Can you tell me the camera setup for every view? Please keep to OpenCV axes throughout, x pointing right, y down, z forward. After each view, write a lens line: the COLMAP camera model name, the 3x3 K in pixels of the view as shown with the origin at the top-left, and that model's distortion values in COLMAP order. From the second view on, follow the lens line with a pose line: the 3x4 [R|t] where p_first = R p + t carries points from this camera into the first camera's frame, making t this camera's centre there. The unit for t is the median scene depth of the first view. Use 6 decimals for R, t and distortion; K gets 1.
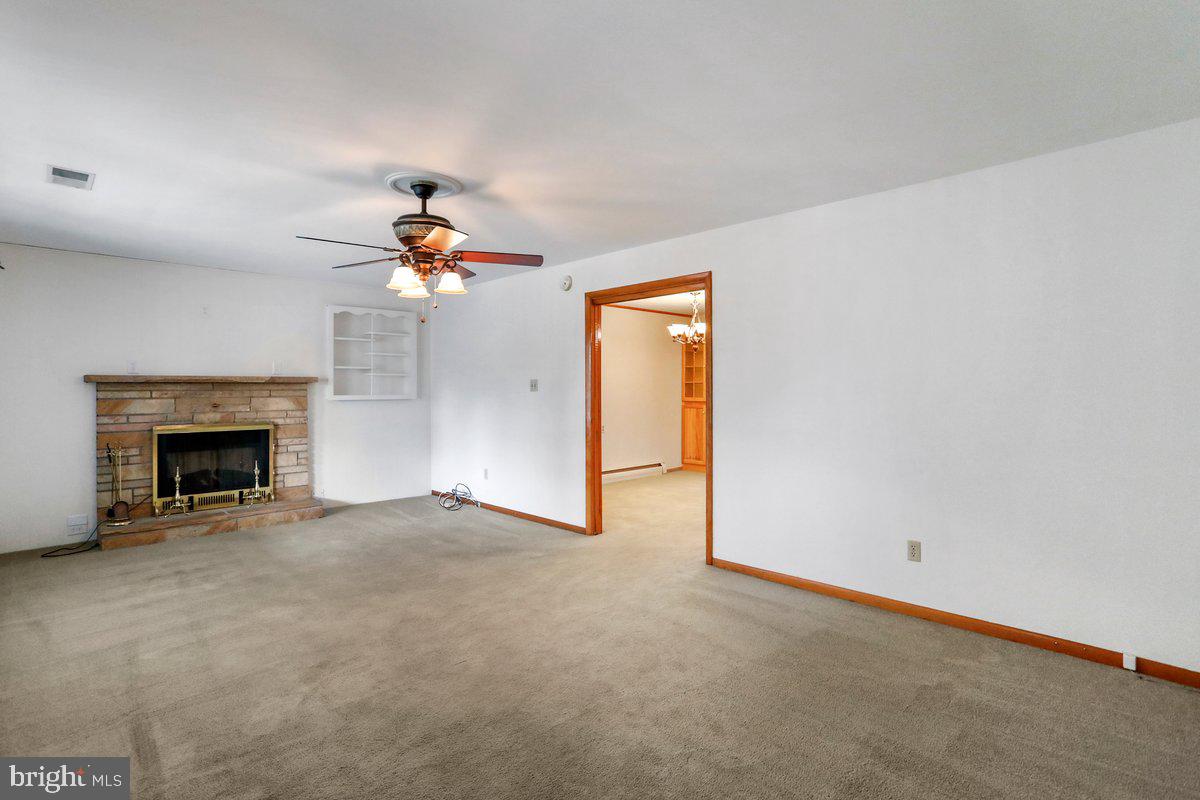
lens RADIAL K [[592.0, 0, 602.1], [0, 592.0, 393.8], [0, 0, 1]] dist [-0.054314, 0.019666]
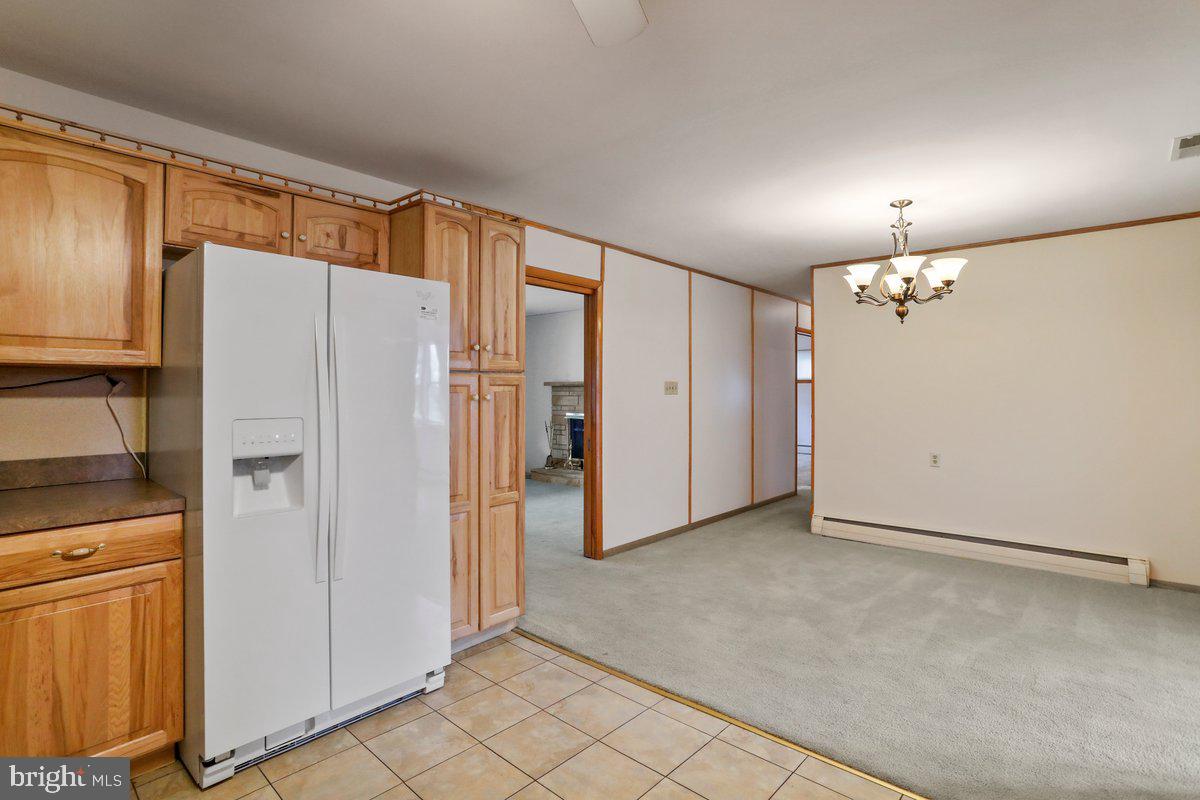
lens RADIAL K [[592.0, 0, 600.1], [0, 592.0, 380.5], [0, 0, 1]] dist [-0.054314, 0.019666]
pose [[0.058085, -0.006165, -0.998293, 0.500602], [-0.005758, 0.999962, -0.006510, -0.013486], [0.998295, 0.006127, 0.058047, 0.555778]]
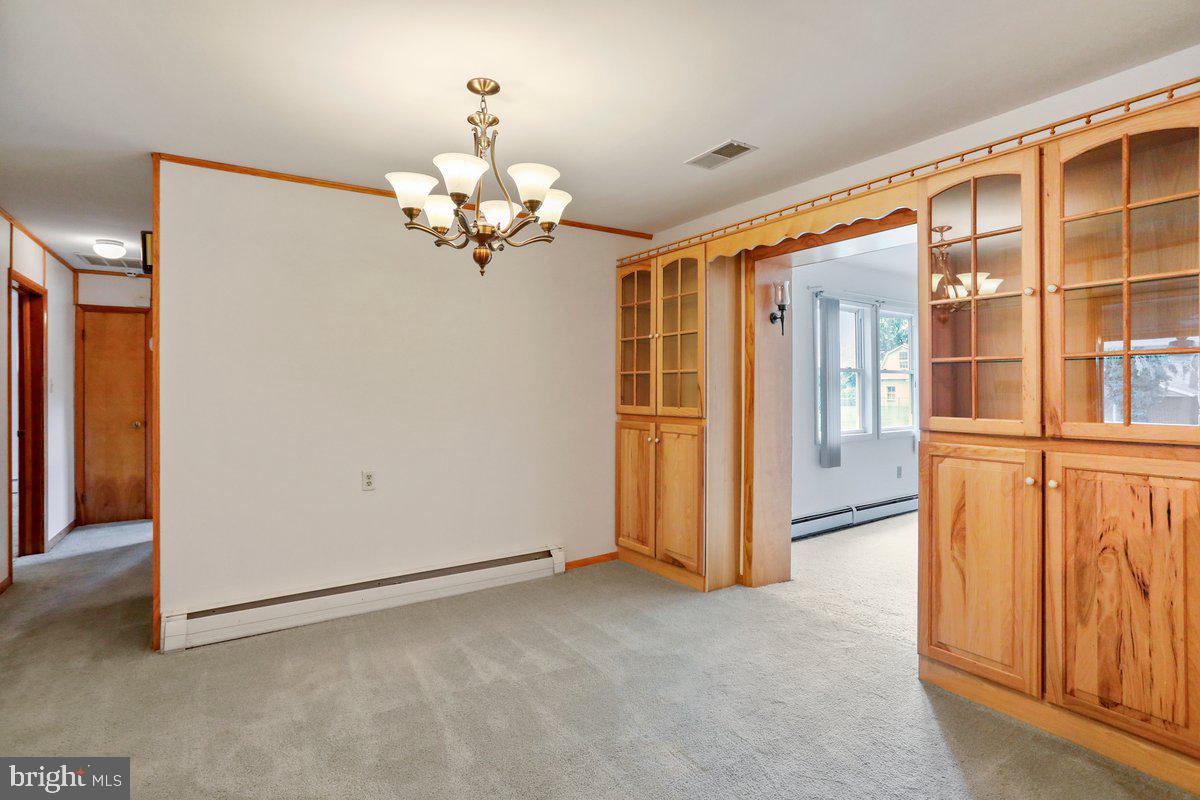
lens RADIAL K [[592.0, 0, 612.3], [0, 592.0, 384.6], [0, 0, 1]] dist [-0.054314, 0.019666]
pose [[0.979269, 0.002592, -0.202548, 0.231475], [-0.003355, 0.999989, -0.003425, -0.008734], [0.202537, 0.004033, 0.979266, 0.549415]]
